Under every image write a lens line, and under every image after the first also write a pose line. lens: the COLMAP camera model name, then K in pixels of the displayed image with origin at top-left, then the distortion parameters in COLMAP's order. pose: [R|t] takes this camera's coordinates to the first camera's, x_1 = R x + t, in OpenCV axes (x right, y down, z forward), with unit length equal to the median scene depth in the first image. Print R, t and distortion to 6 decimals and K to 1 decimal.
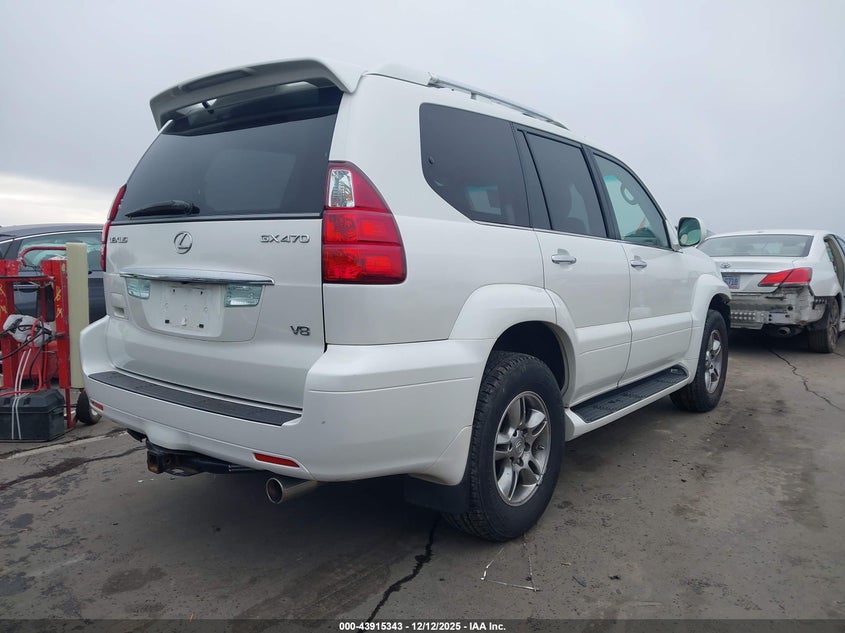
lens RADIAL K [[665.1, 0, 426.3], [0, 665.1, 318.4], [0, 0, 1]] dist [0.007758, -0.013014]
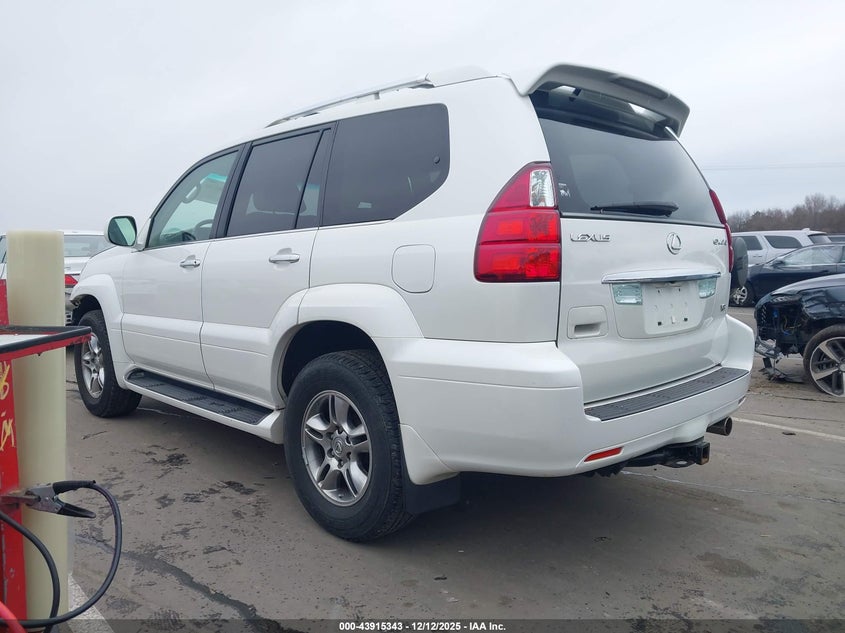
lens RADIAL K [[665.1, 0, 421.9], [0, 665.1, 313.1], [0, 0, 1]] dist [0.007758, -0.013014]
pose [[0.132618, -0.095882, 0.986519, -1.380726], [0.099875, 0.991537, 0.082944, -0.125163], [-0.986122, 0.087529, 0.141071, 1.188617]]
